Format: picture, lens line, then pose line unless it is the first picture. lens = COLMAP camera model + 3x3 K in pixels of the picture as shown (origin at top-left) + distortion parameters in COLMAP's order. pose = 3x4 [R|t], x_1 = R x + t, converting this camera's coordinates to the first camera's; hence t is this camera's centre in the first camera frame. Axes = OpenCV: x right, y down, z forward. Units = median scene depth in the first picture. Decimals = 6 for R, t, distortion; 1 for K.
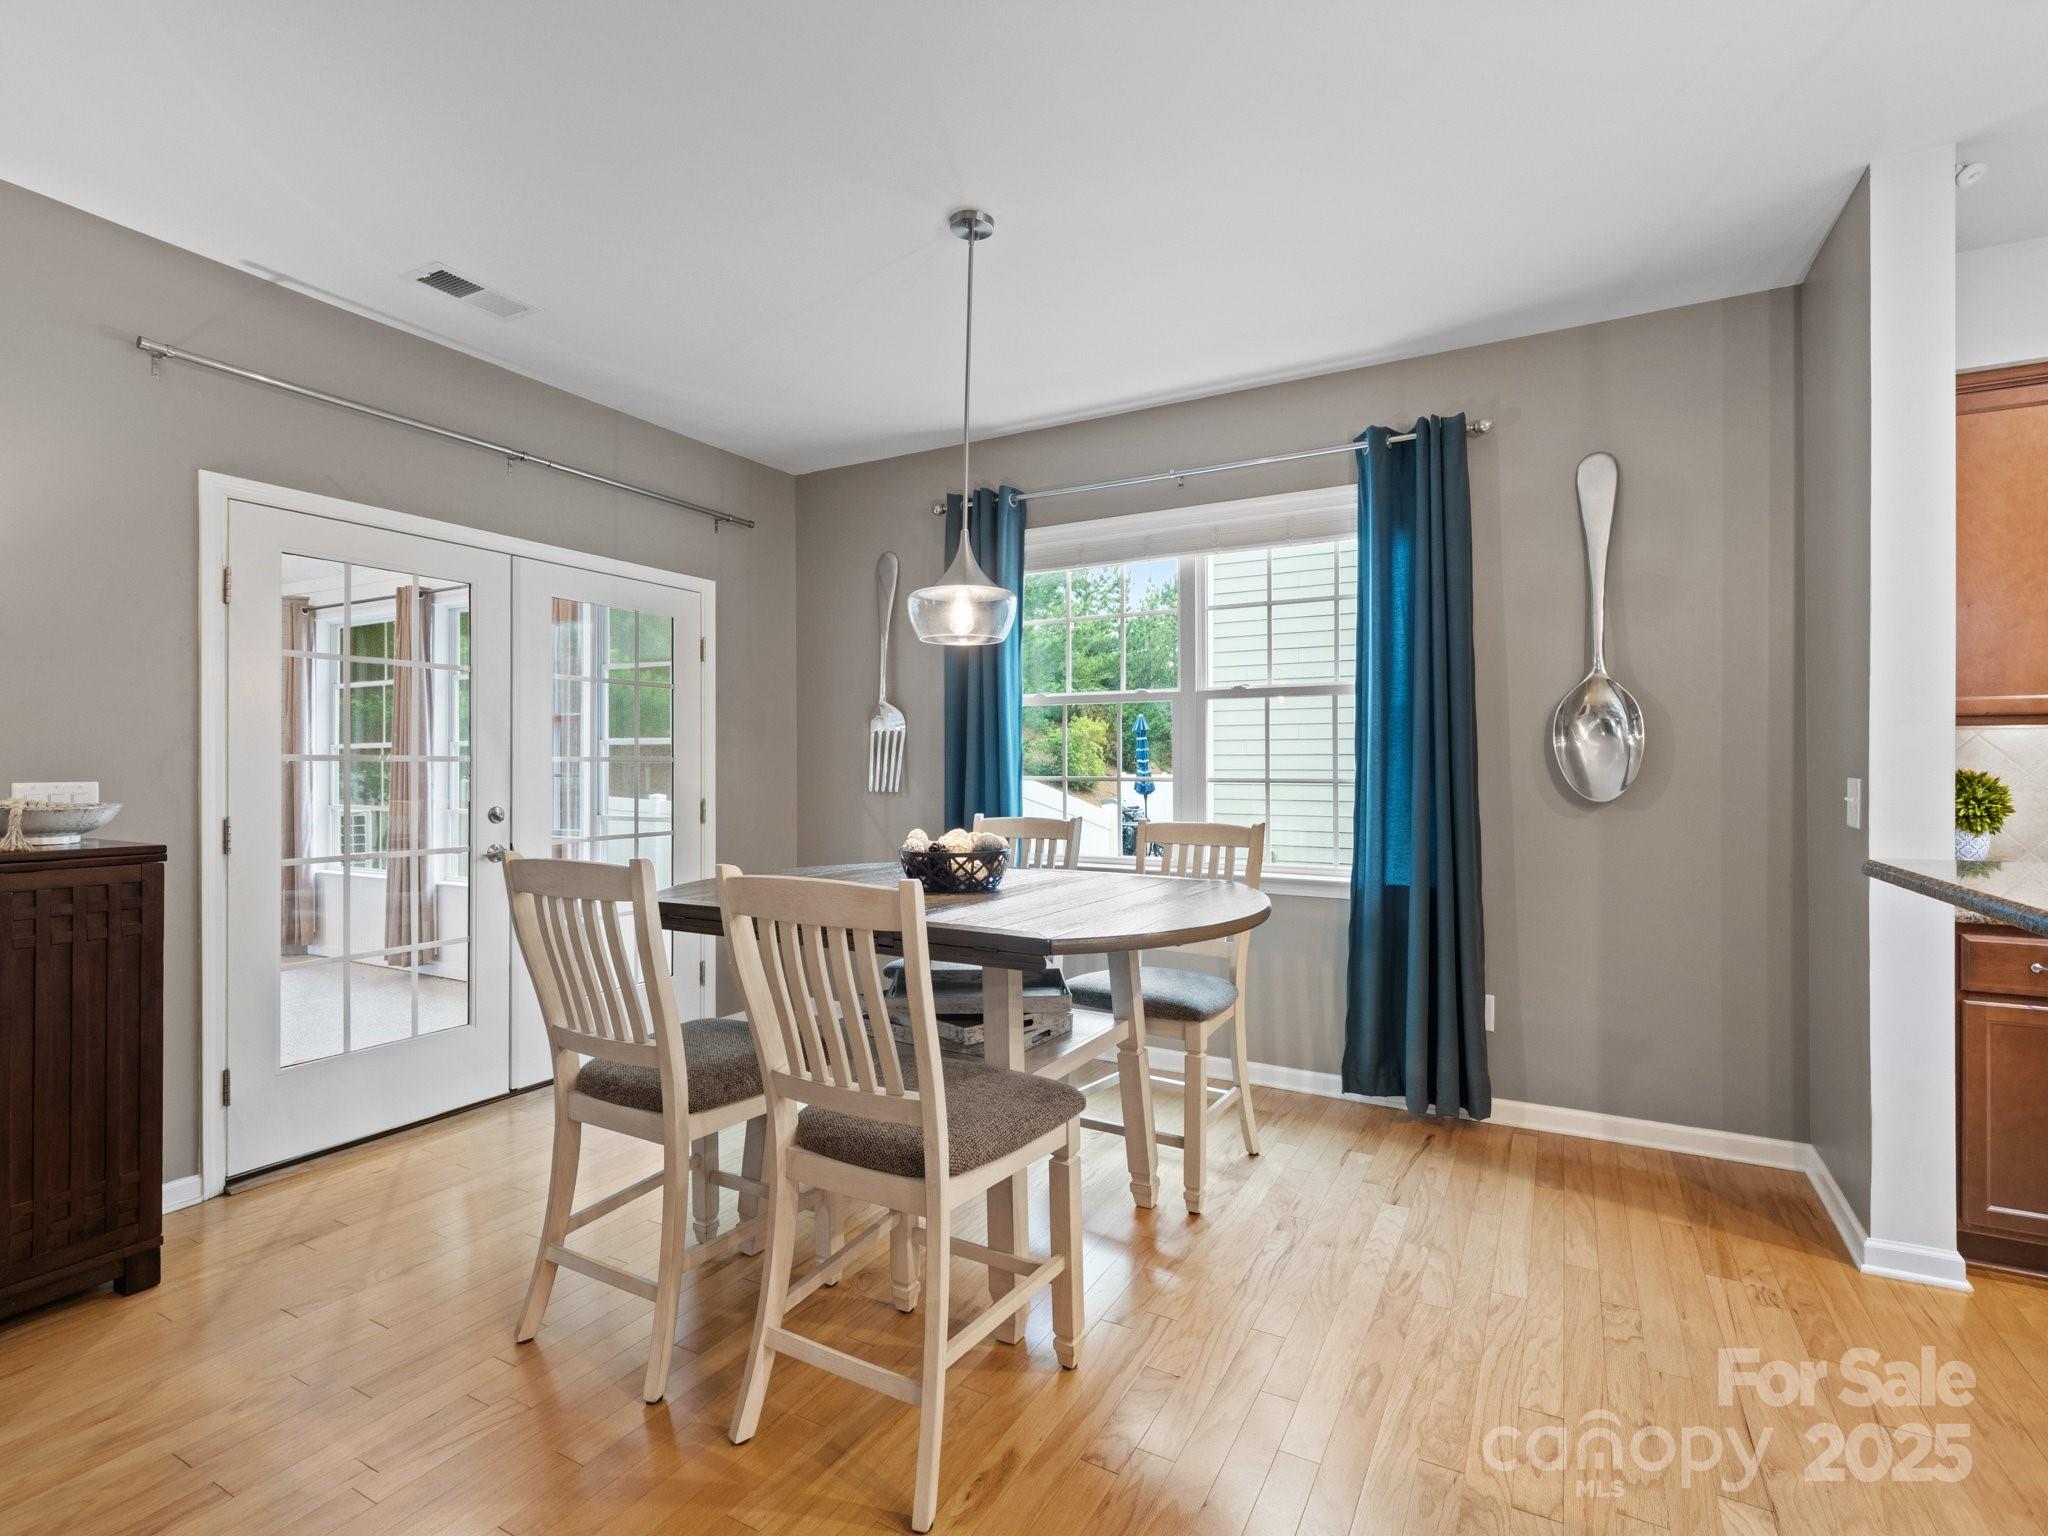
lens RADIAL K [[1004.4, 0, 1013.2], [0, 1004.4, 751.0], [0, 0, 1]] dist [-0.001395, -0.000175]
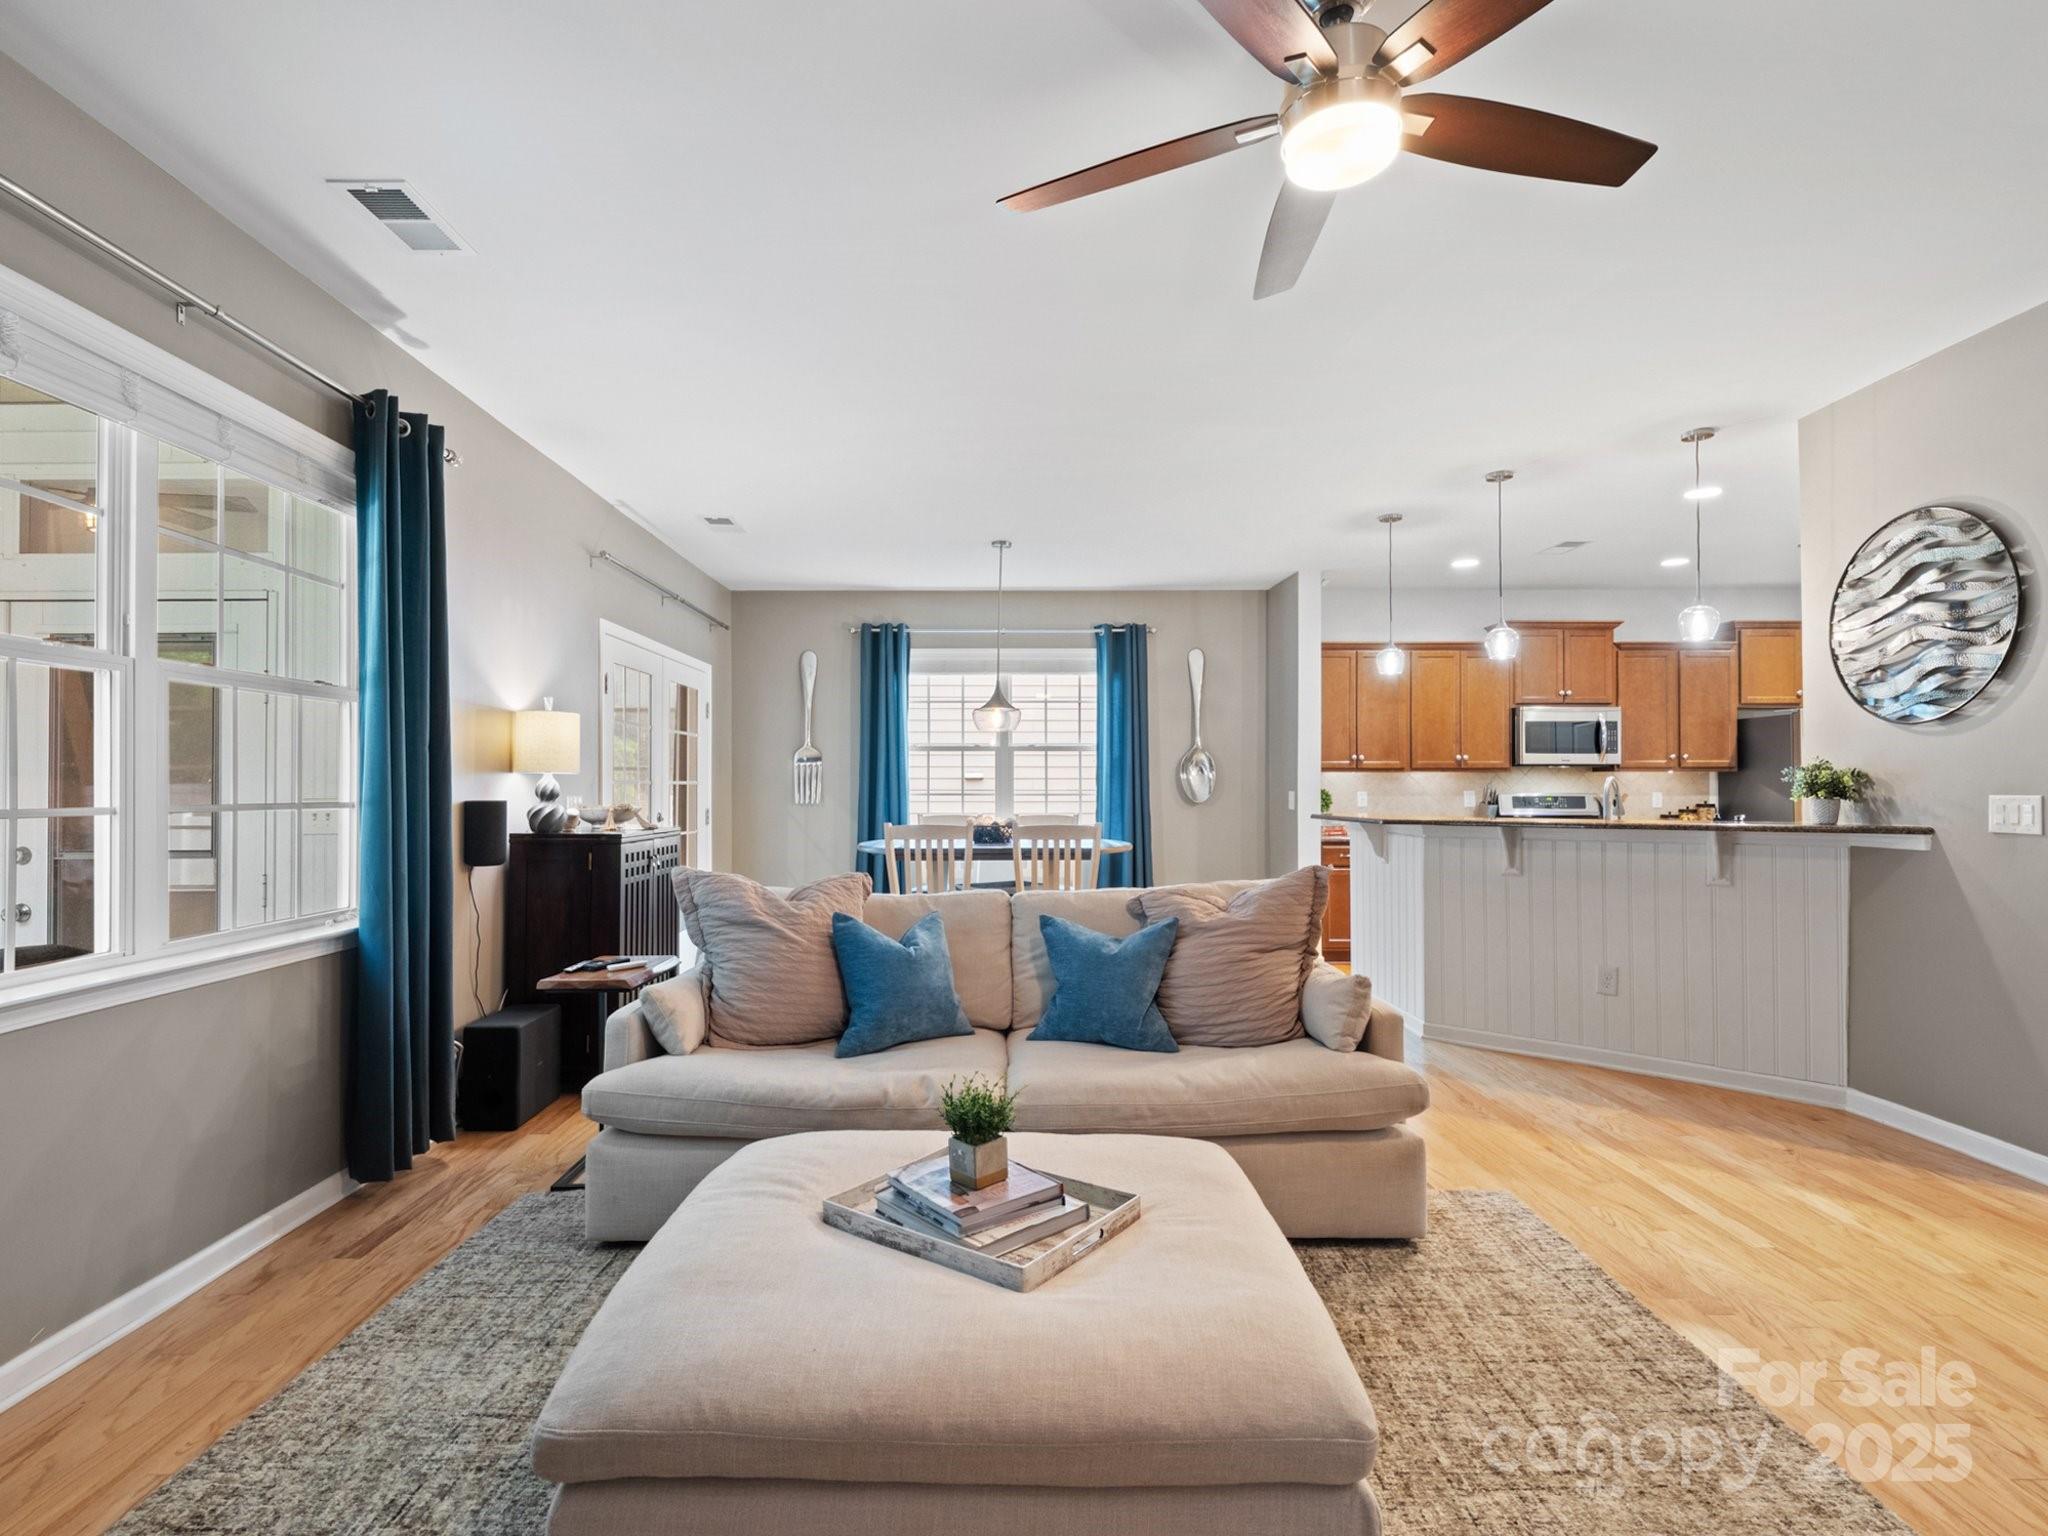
lens RADIAL K [[990.7, 0, 1012.0], [0, 990.7, 767.1], [0, 0, 1]] dist [-0.003631, -0.001133]
pose [[0.872223, 0.011633, 0.488971, -0.973649], [-0.008325, 0.999925, -0.008939, -0.006547], [-0.489038, 0.003726, 0.872254, -0.832022]]
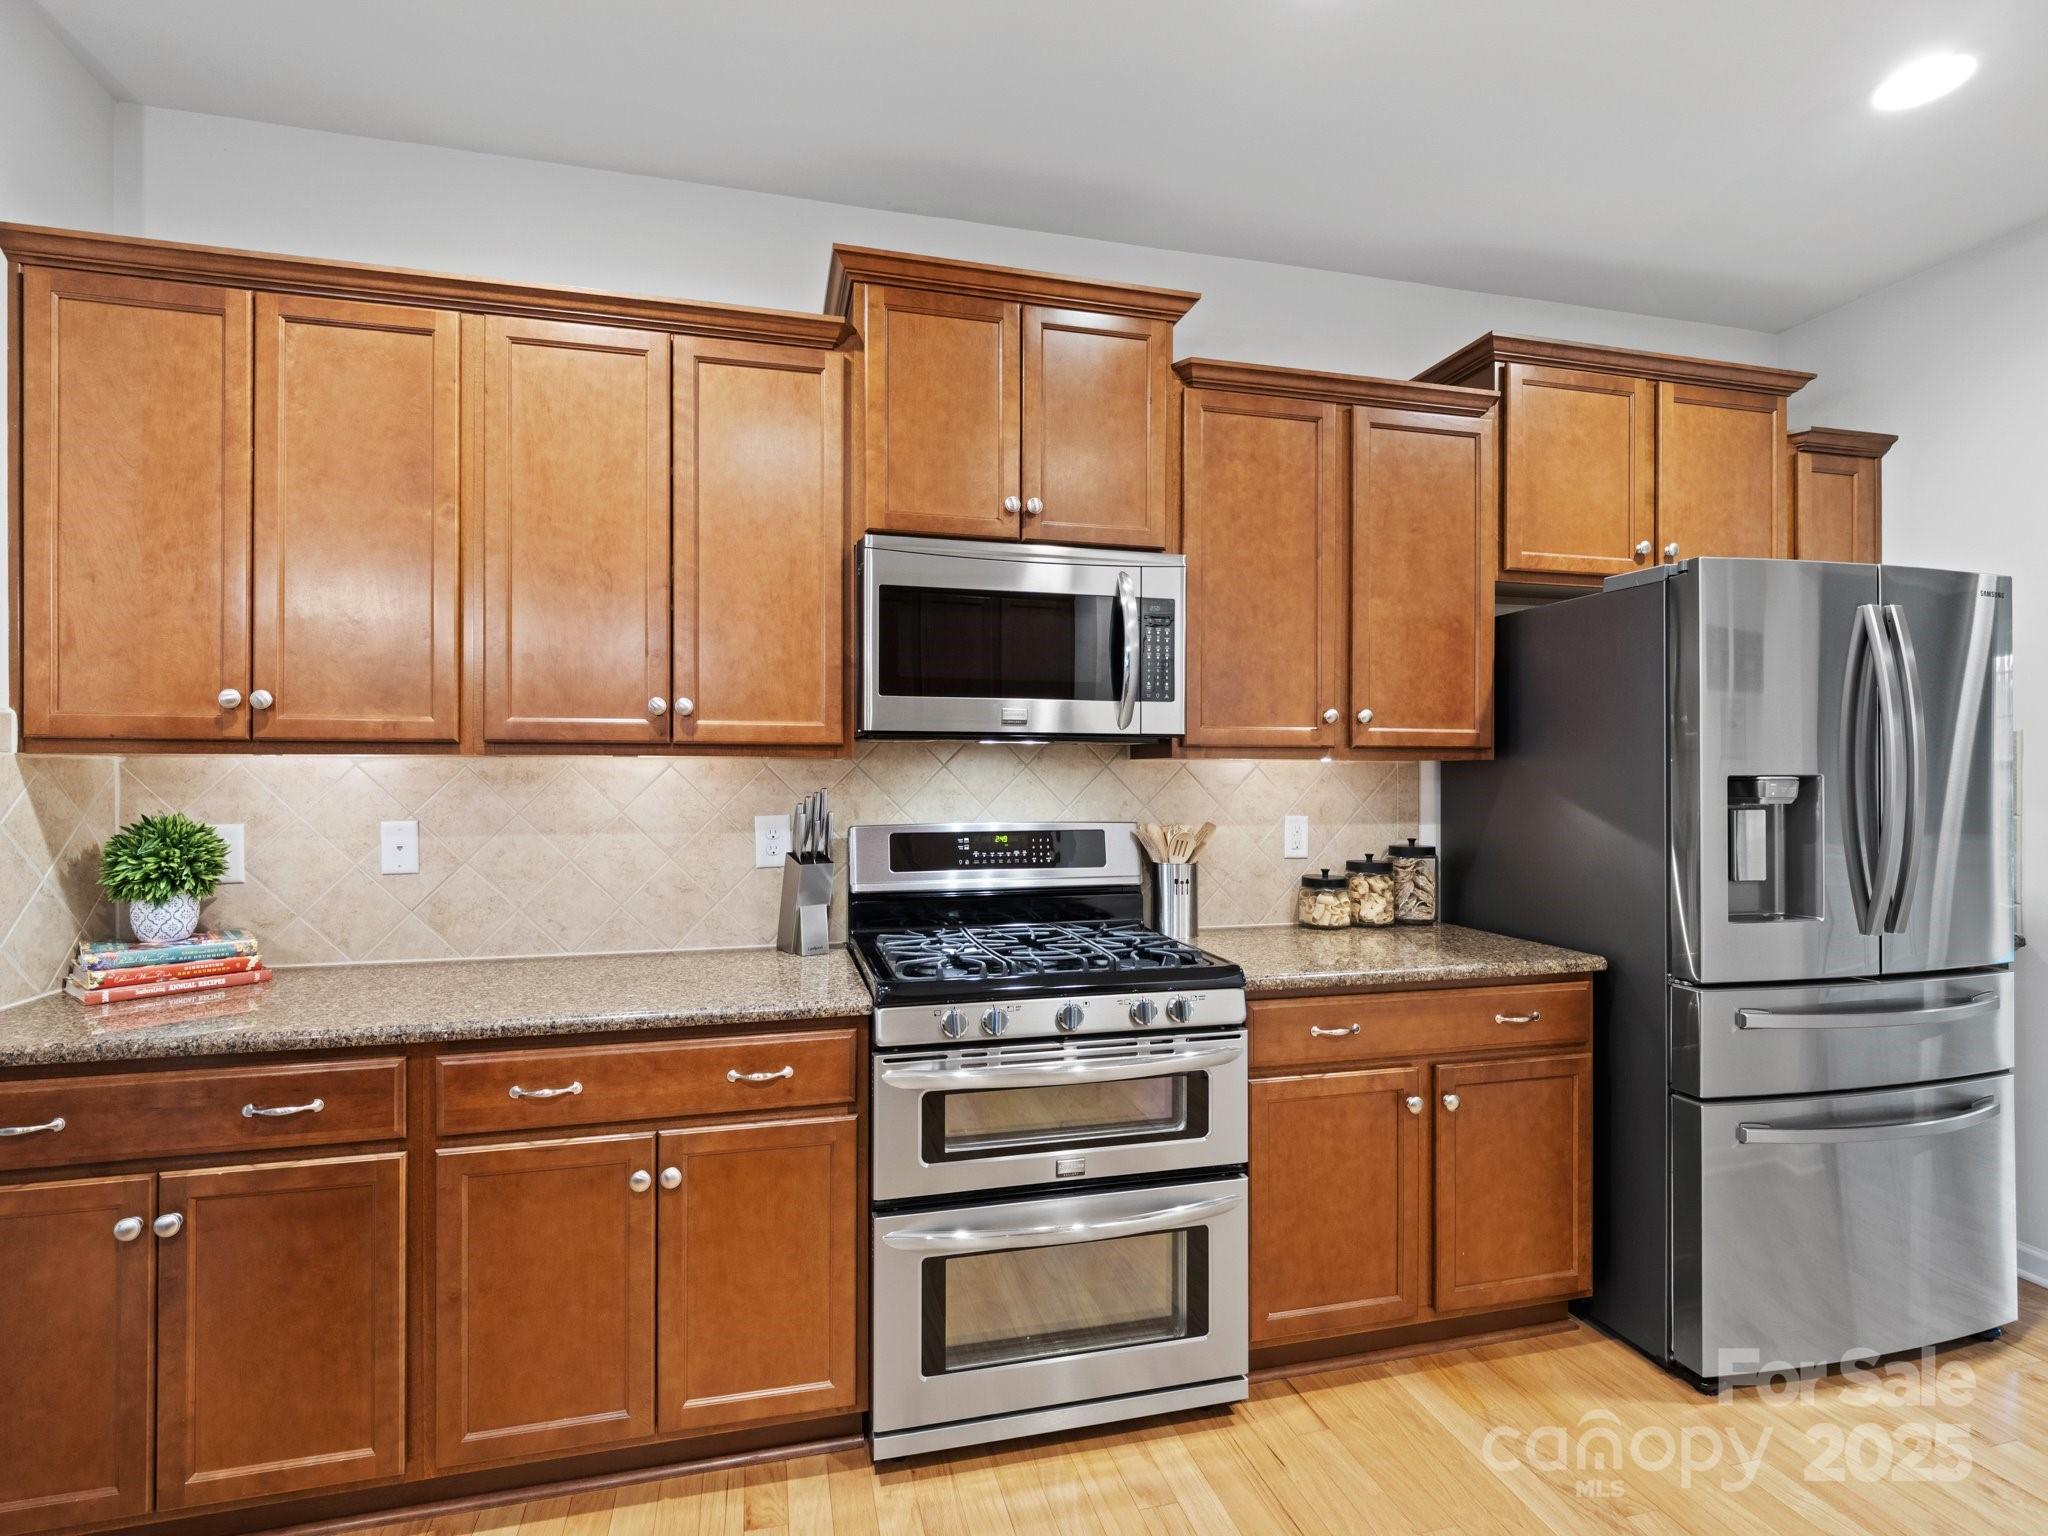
lens RADIAL K [[990.7, 0, 1012.0], [0, 990.7, 767.1], [0, 0, 1]] dist [-0.003631, -0.001133]
pose [[0.728935, 0.007487, 0.684542, 0.847377], [-0.013706, 0.999899, 0.003659, -0.023838], [-0.684446, -0.012049, 0.728964, 0.061082]]
